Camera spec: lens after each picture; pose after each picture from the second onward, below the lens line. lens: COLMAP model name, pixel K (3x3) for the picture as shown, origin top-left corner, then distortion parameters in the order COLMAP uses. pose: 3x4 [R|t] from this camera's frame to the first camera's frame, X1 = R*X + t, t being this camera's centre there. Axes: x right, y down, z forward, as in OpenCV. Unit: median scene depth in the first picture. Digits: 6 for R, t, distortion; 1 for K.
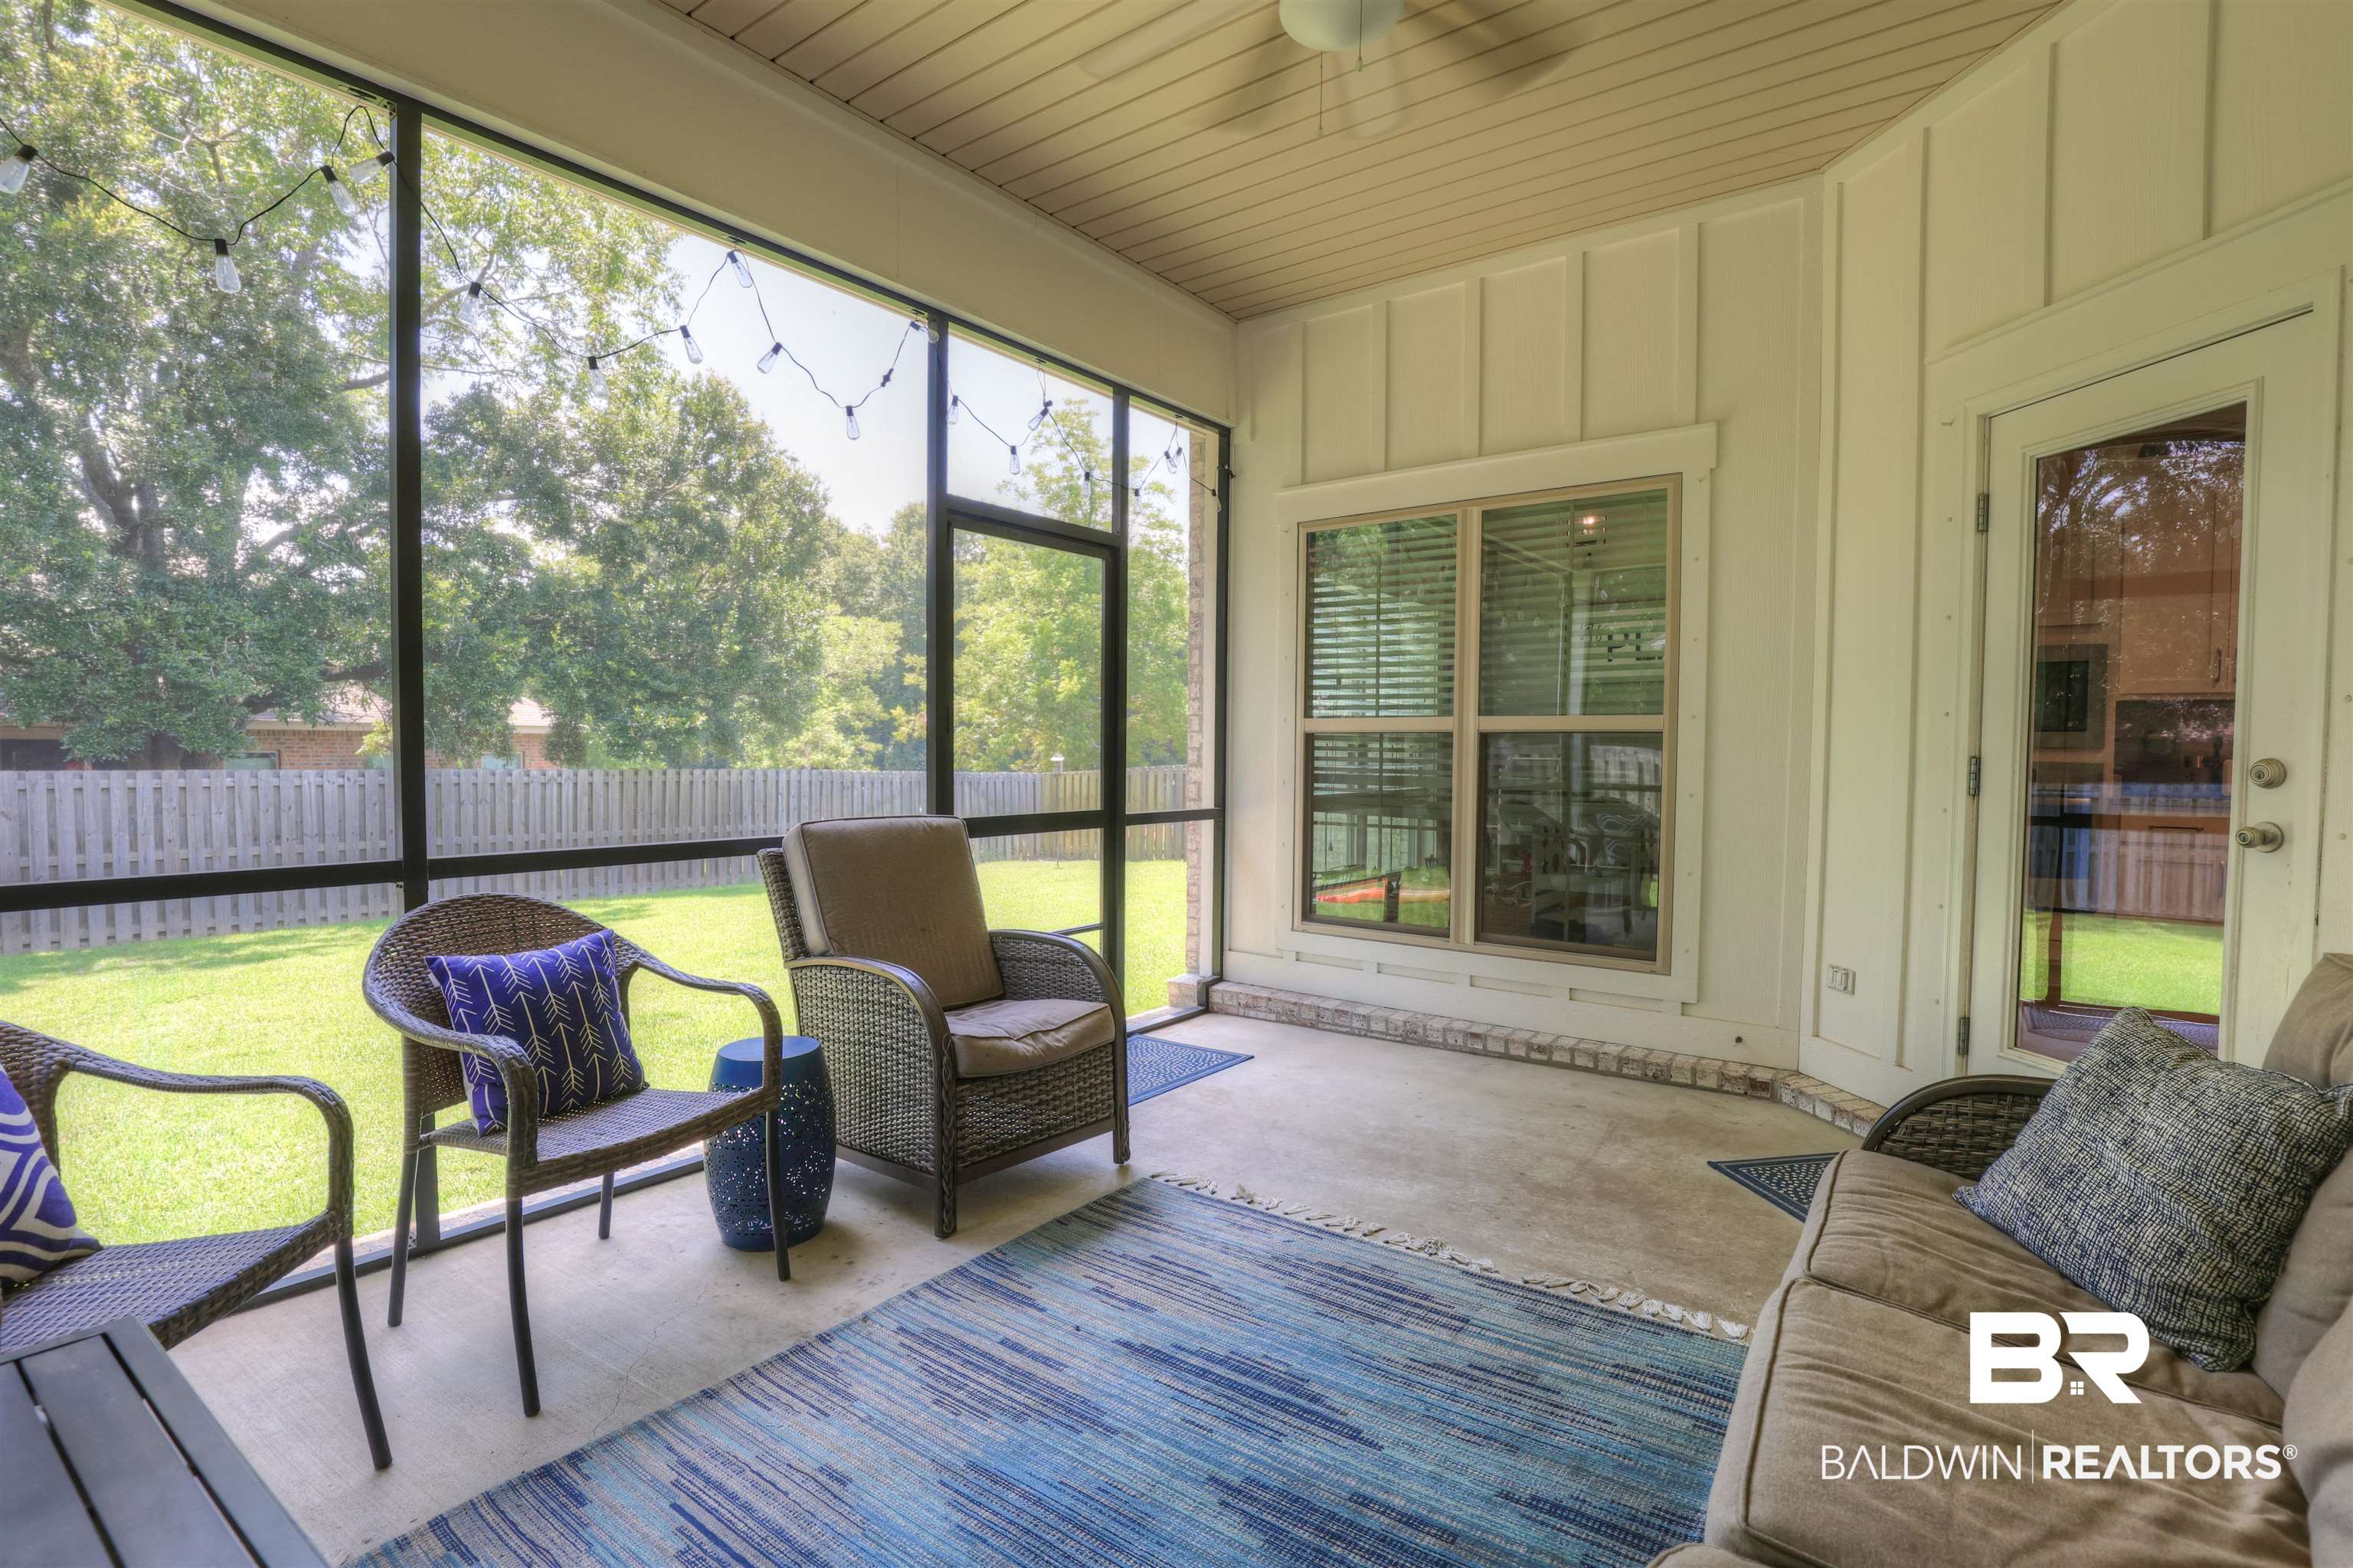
lens RADIAL K [[1093.9, 0, 1180.8], [0, 1093.9, 782.1], [0, 0, 1]] dist [0.003012, 0.000292]
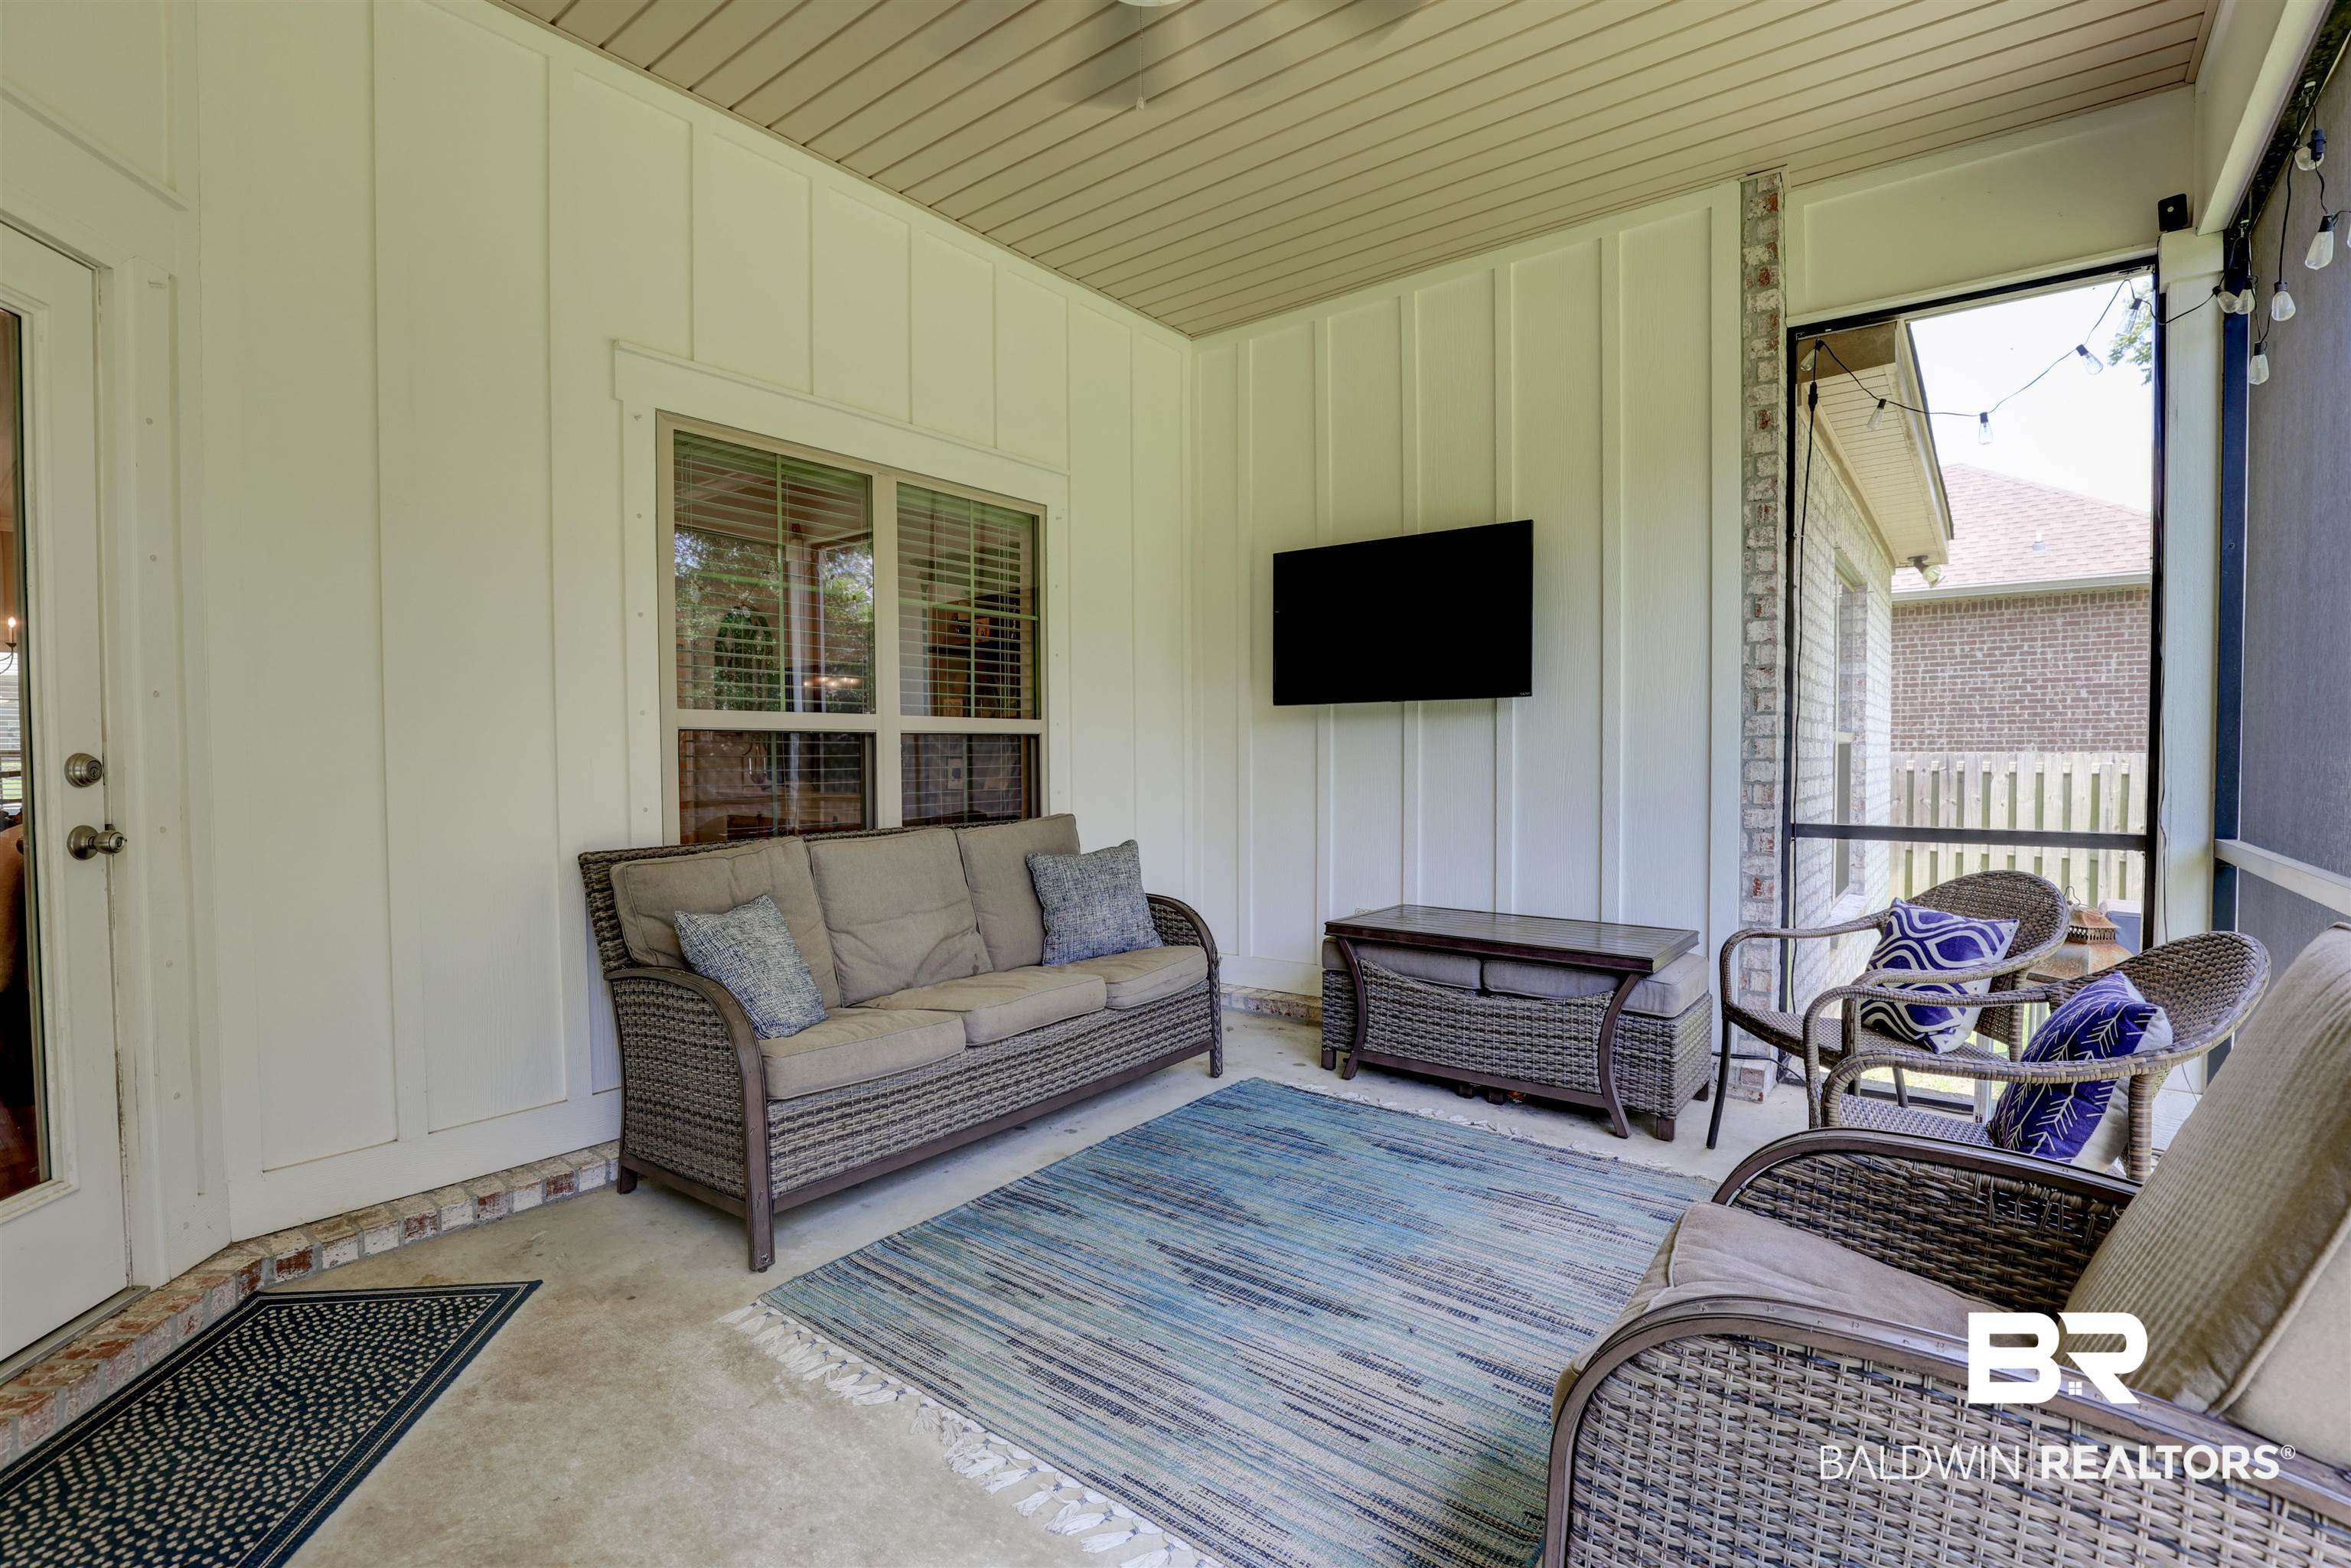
lens RADIAL K [[1092.9, 0, 1171.3], [0, 1092.9, 780.7], [0, 0, 1]] dist [0.003012, 0.000292]
pose [[-0.999860, -0.005407, 0.015856, 0.113692], [-0.004551, 0.998558, 0.053499, -0.054566], [-0.016123, 0.053420, -0.998442, 2.035644]]
